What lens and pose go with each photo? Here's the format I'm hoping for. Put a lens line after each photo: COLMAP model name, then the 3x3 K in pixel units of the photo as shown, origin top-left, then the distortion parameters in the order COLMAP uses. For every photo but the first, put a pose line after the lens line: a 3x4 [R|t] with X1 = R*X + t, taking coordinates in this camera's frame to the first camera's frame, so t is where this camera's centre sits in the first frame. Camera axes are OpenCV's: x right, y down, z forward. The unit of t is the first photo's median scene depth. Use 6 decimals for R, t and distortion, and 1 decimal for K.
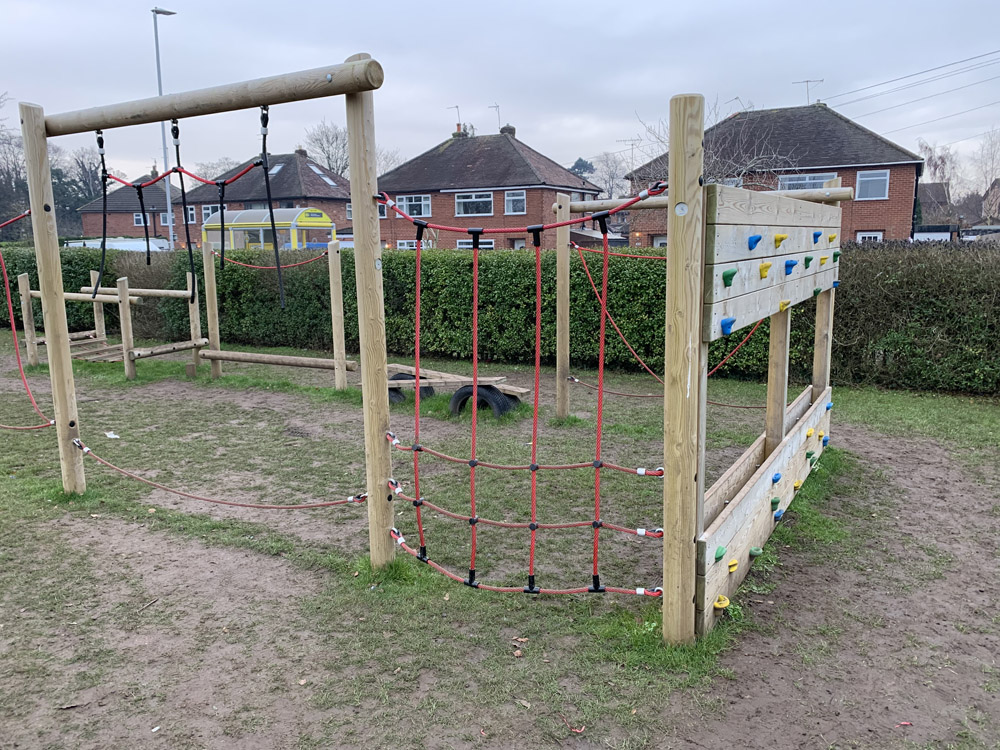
lens RADIAL K [[770.9, 0, 495.1], [0, 770.9, 368.2], [0, 0, 1]] dist [0.045199, -0.064030]
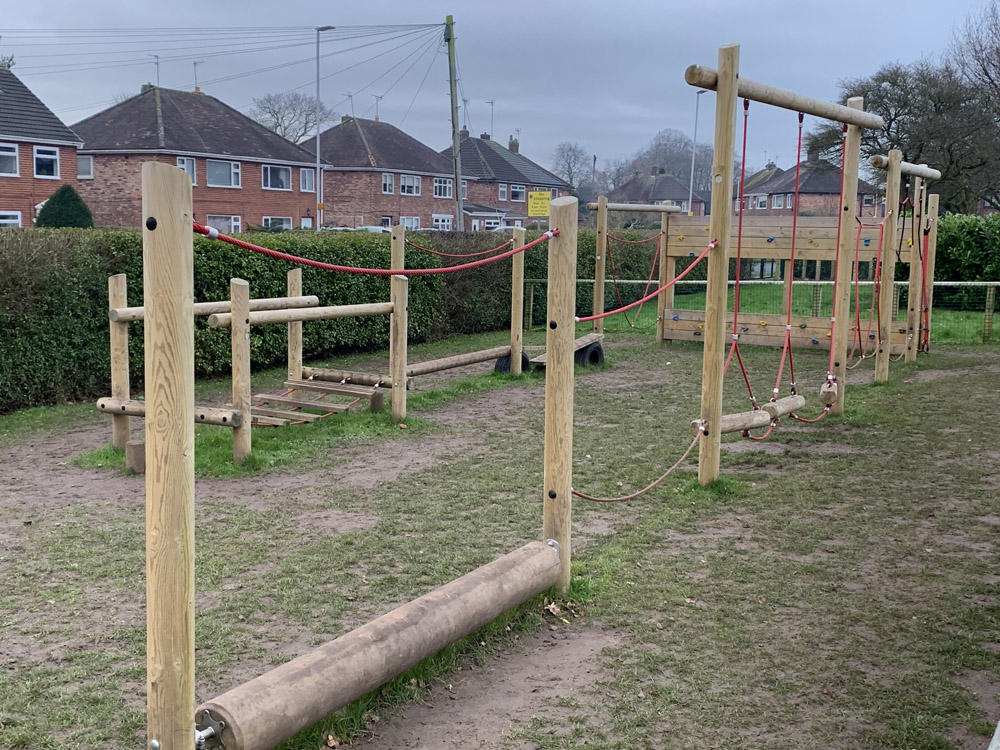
lens RADIAL K [[1056.8, 0, 502.9], [0, 1056.8, 370.9], [0, 0, 1]] dist [0.073242, 0.000000]
pose [[-0.025979, -0.114707, 0.993060, -7.457518], [0.134112, 0.984015, 0.117171, -0.677295], [-0.990626, 0.136225, -0.010180, 4.856645]]
